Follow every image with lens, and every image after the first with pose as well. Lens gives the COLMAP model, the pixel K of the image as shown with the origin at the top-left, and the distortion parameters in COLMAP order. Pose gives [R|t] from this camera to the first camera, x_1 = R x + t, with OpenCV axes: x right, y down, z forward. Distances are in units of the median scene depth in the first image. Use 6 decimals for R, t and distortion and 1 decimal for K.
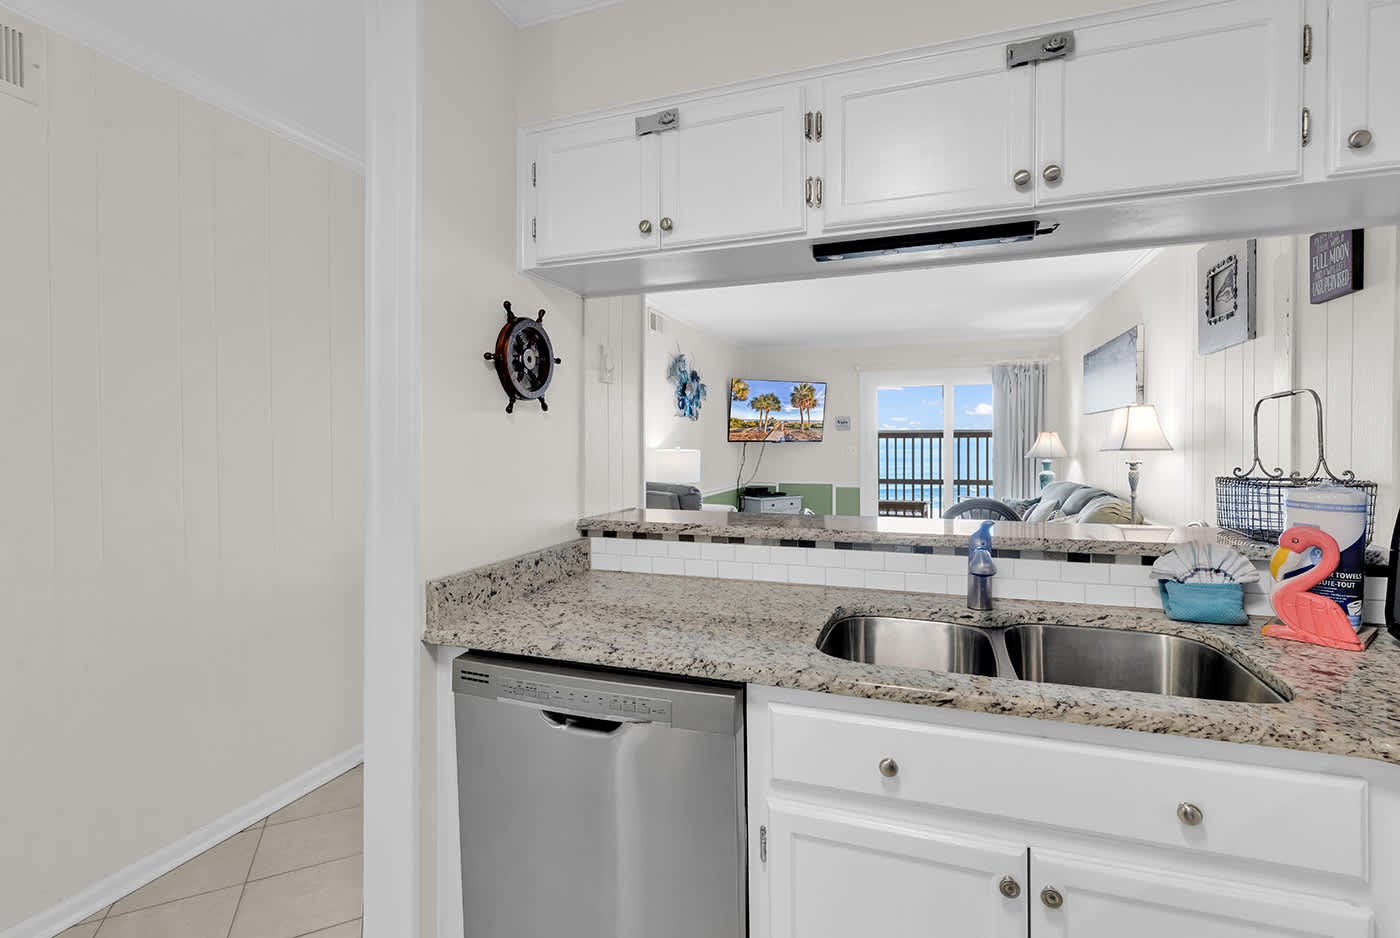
lens RADIAL K [[646.7, 0, 715.6], [0, 646.7, 443.5], [0, 0, 1]] dist [-0.005335, 0.001017]
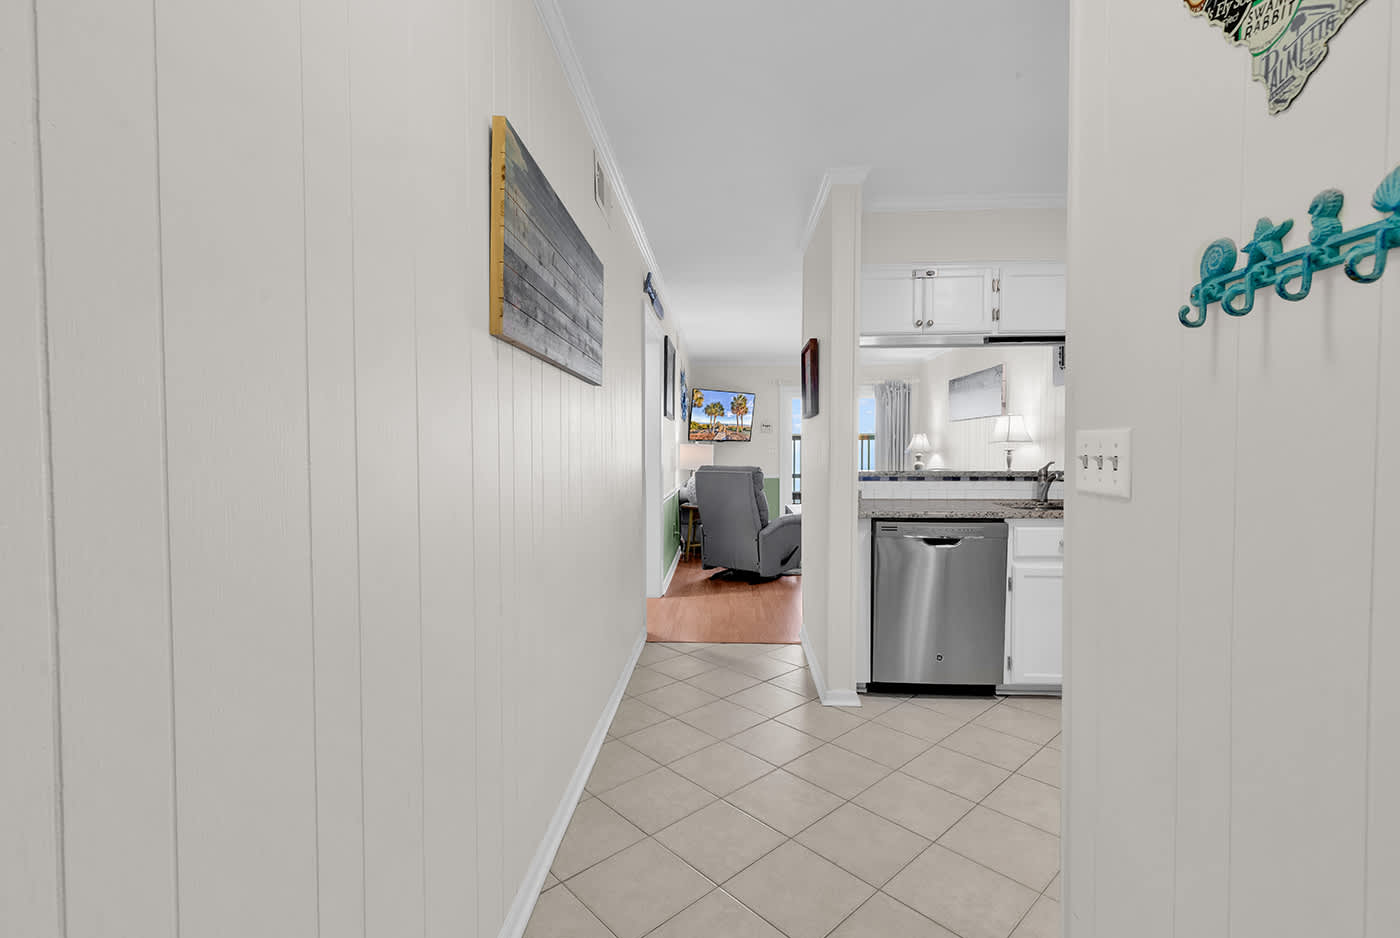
lens RADIAL K [[646.7, 0, 714.4], [0, 646.7, 470.1], [0, 0, 1]] dist [-0.005335, 0.001017]
pose [[0.949045, -0.011782, 0.314919, -0.315921], [0.002863, 0.999582, 0.028769, 0.017533], [-0.315127, -0.026401, 0.948682, -0.177587]]
